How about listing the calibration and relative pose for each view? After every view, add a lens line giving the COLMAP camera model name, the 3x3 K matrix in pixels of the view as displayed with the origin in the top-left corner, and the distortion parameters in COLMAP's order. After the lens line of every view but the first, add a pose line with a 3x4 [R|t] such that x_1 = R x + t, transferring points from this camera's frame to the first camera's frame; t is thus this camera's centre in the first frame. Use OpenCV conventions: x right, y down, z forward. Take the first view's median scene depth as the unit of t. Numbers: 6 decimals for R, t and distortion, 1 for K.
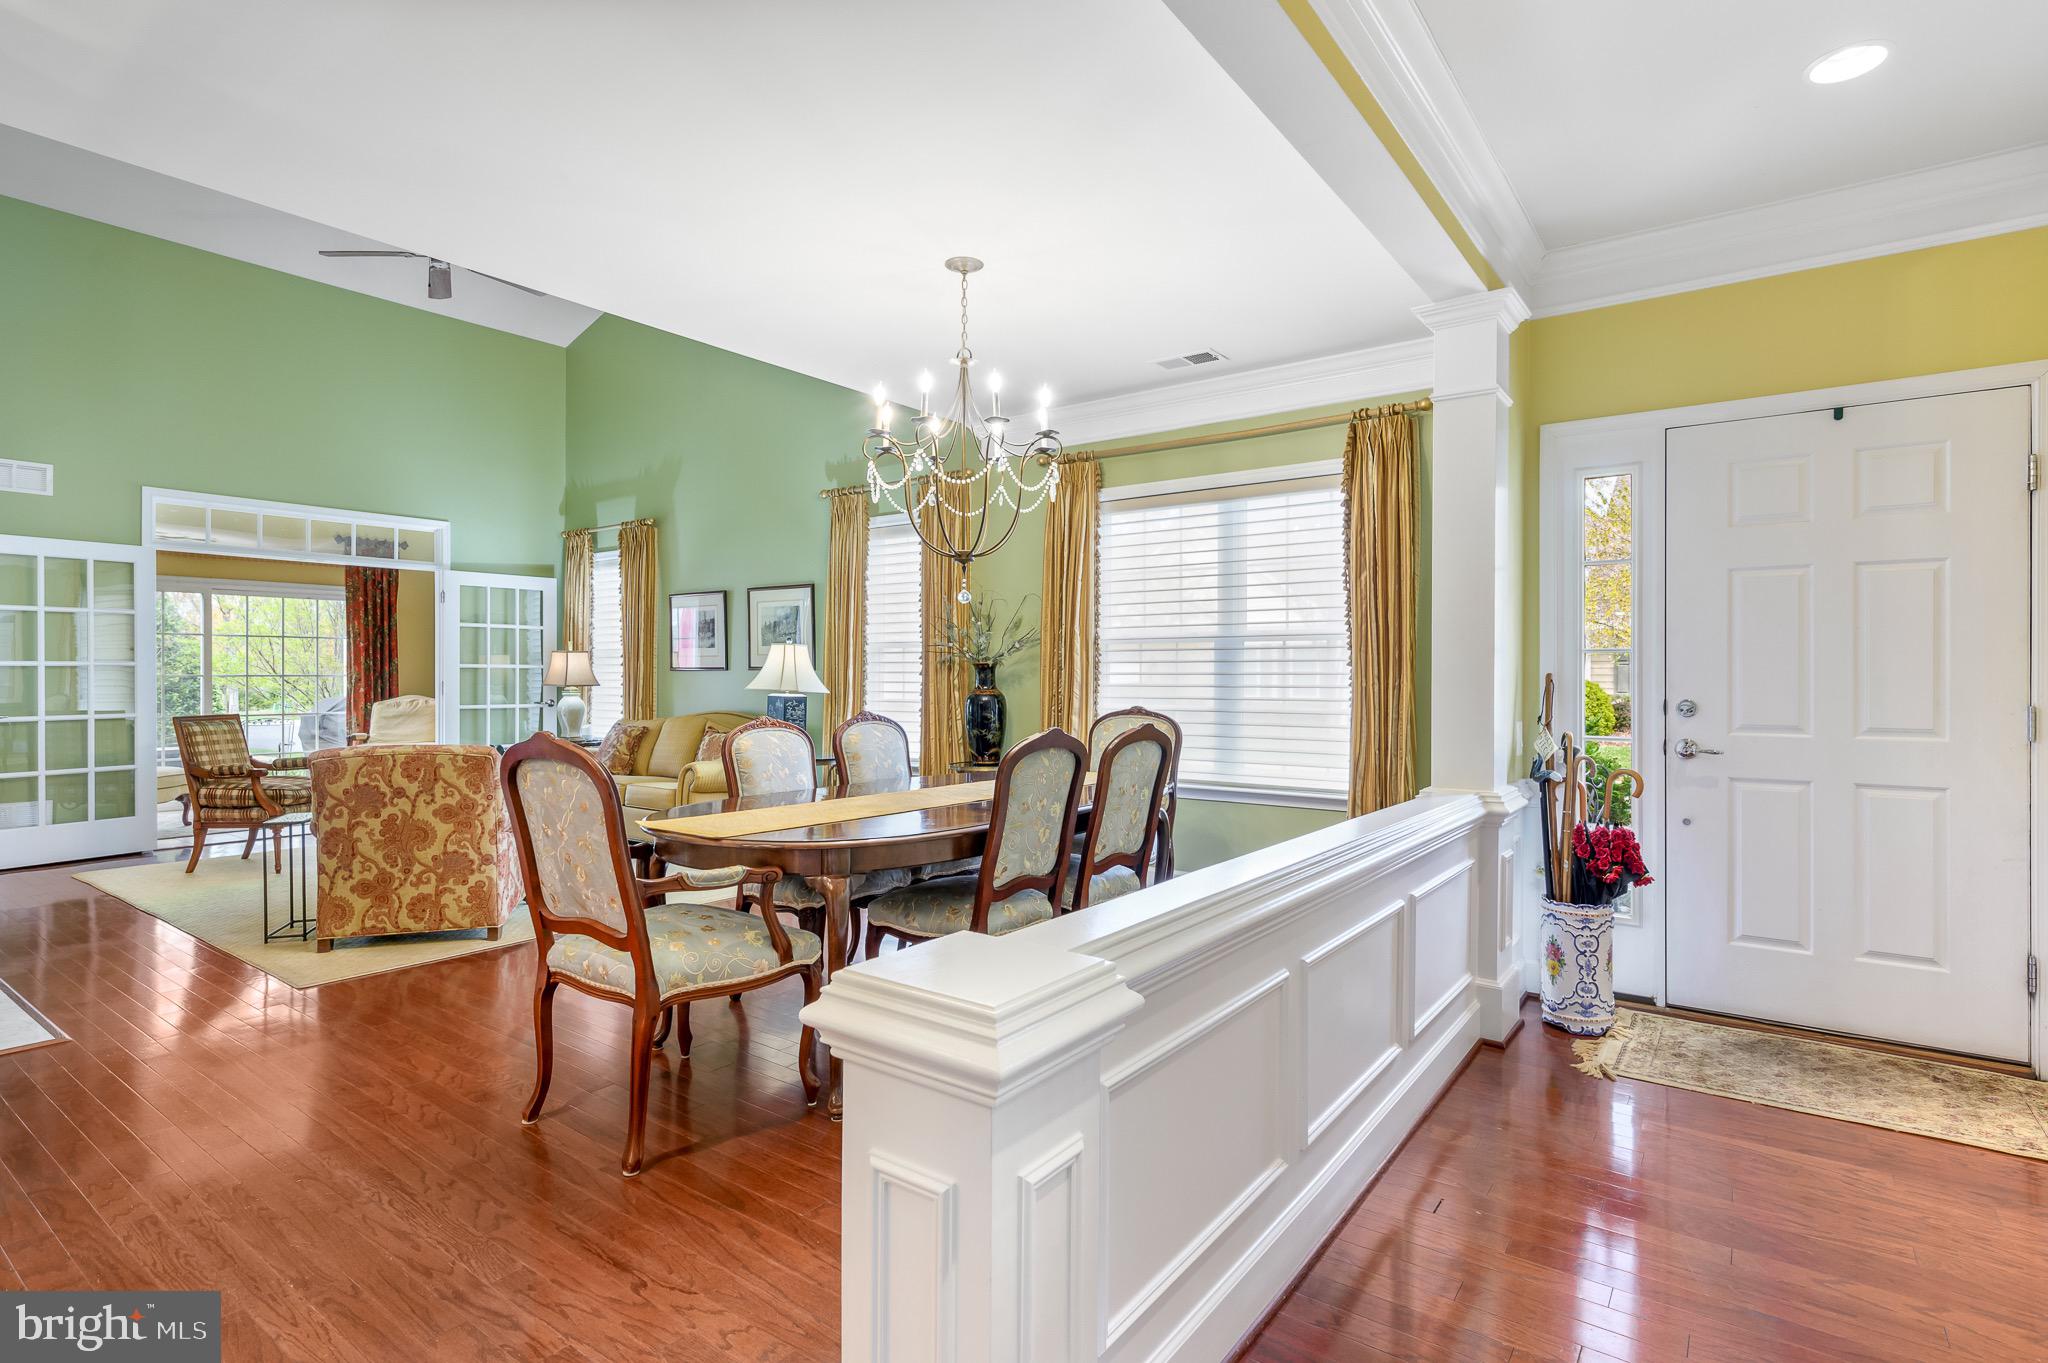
lens RADIAL K [[981.7, 0, 1013.8], [0, 981.7, 668.8], [0, 0, 1]] dist [-0.004443, 0.002430]
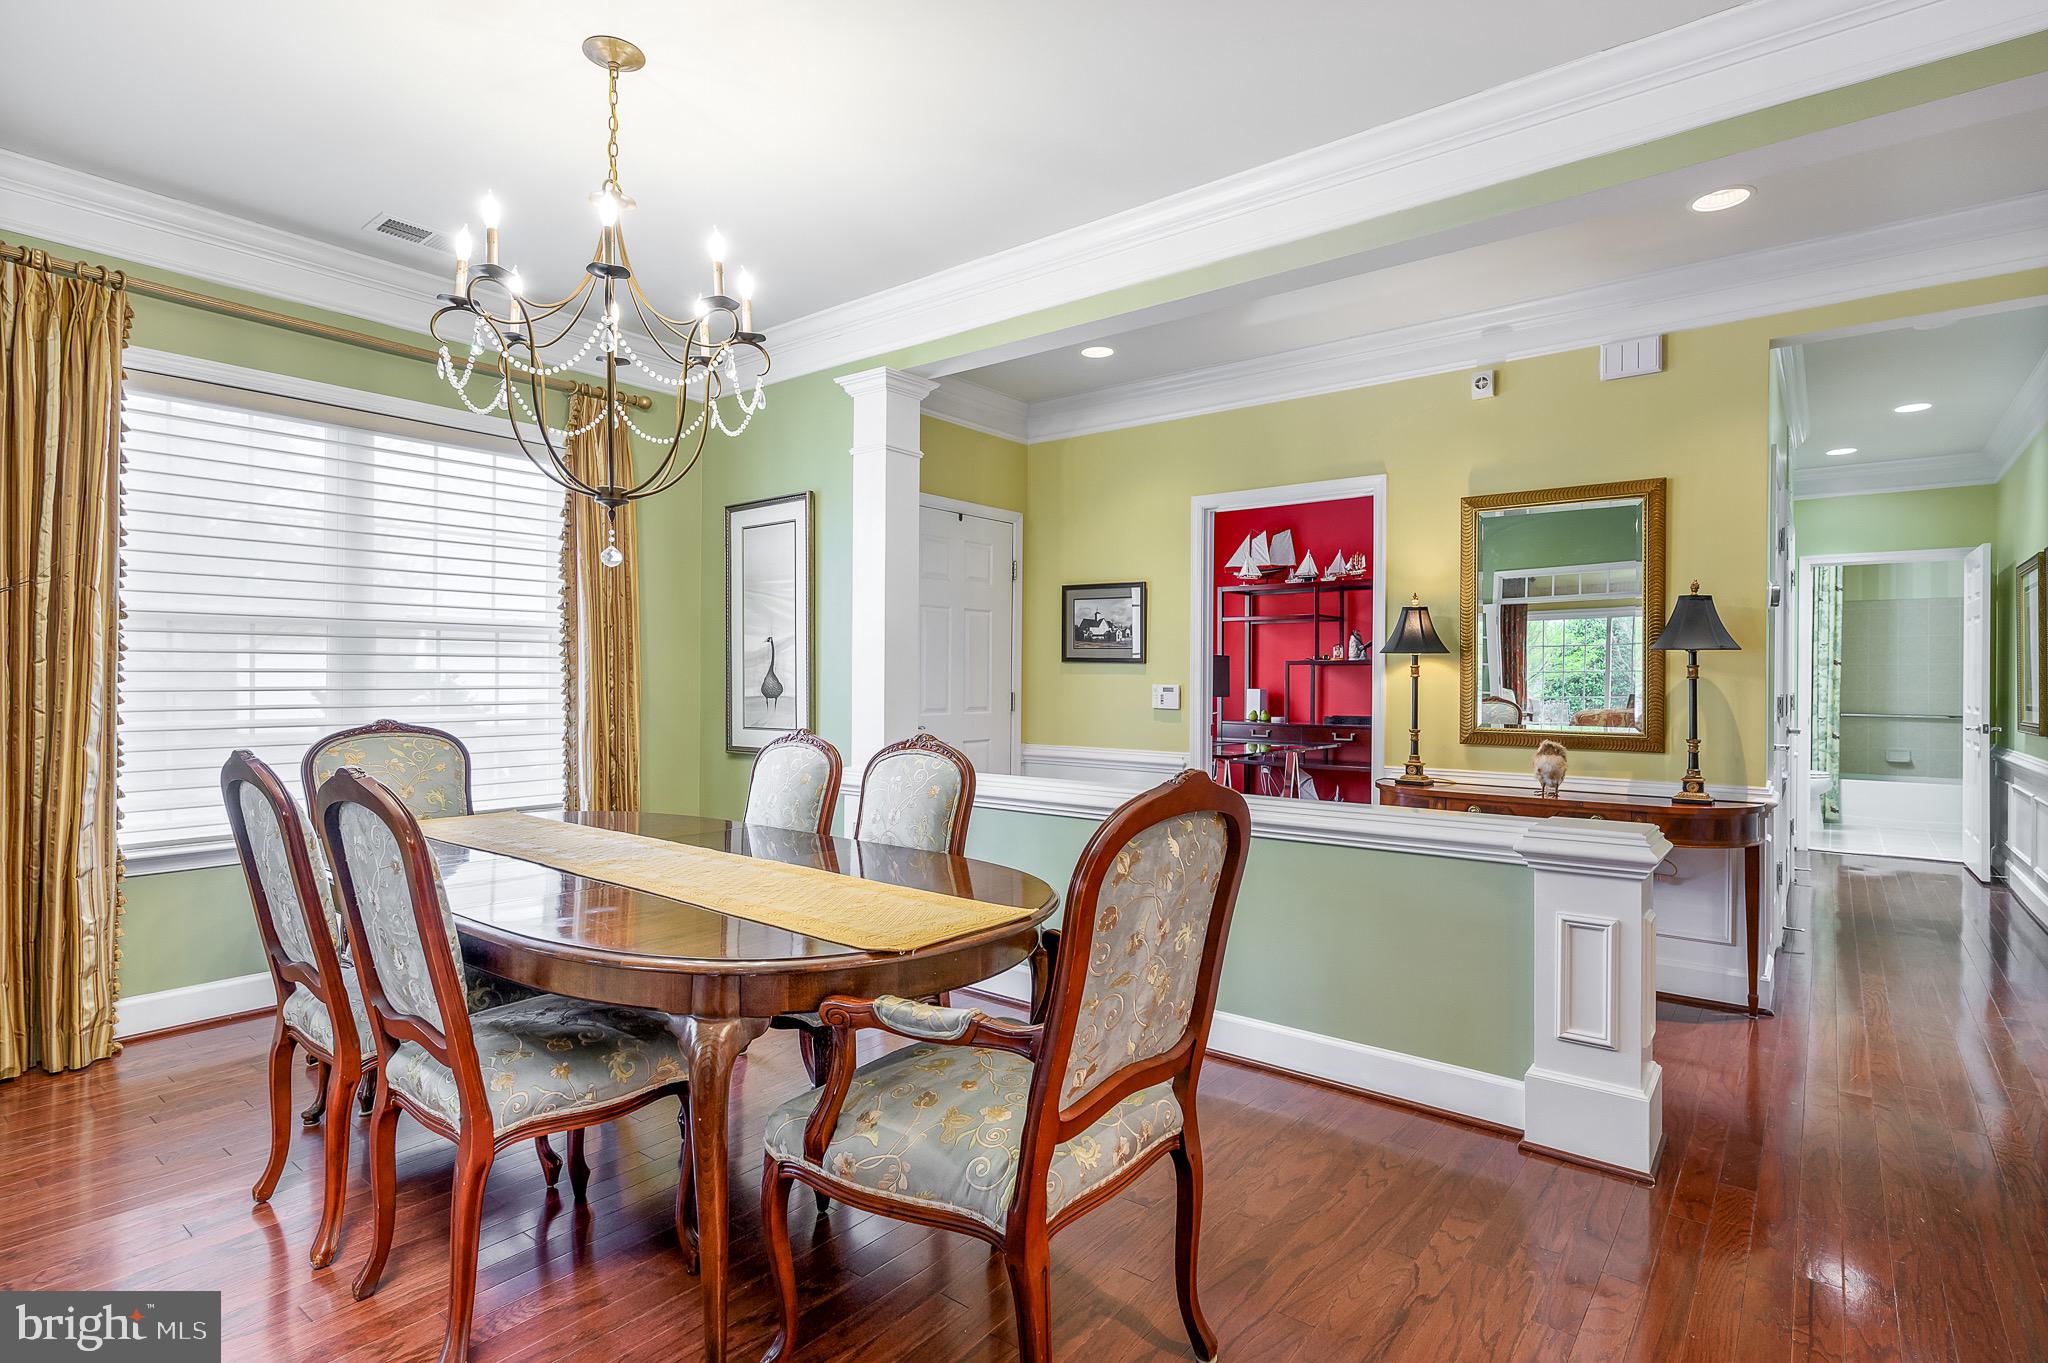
lens RADIAL K [[981.7, 0, 1044.2], [0, 981.7, 679.3], [0, 0, 1]] dist [-0.004443, 0.002430]
pose [[0.049967, -0.003408, 0.998745, -0.309702], [-0.013013, 0.999907, 0.004063, 0.001357], [-0.998666, -0.013200, 0.049918, 0.300153]]
